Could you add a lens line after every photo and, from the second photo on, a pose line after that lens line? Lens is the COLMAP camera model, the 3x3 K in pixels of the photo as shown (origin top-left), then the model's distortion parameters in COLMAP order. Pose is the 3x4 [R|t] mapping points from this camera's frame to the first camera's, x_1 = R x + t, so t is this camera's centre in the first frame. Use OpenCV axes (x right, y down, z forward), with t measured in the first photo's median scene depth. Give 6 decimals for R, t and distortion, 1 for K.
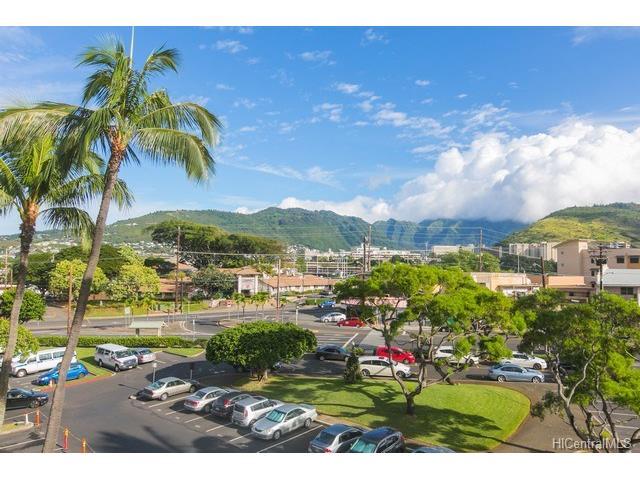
lens RADIAL K [[464.1, 0, 316.4], [0, 464.1, 242.6], [0, 0, 1]] dist [-0.004592, -0.000458]
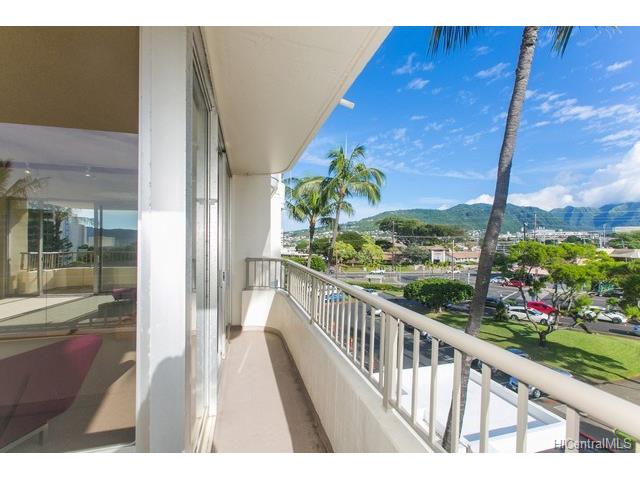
lens RADIAL K [[291.3, 0, 322.0], [0, 291.3, 241.0], [0, 0, 1]] dist [0.004620, -0.000829]
pose [[0.853336, -0.007491, -0.521307, 0.068981], [0.027180, 0.999176, 0.030134, -0.002367], [0.520652, -0.039884, 0.852837, -0.085583]]
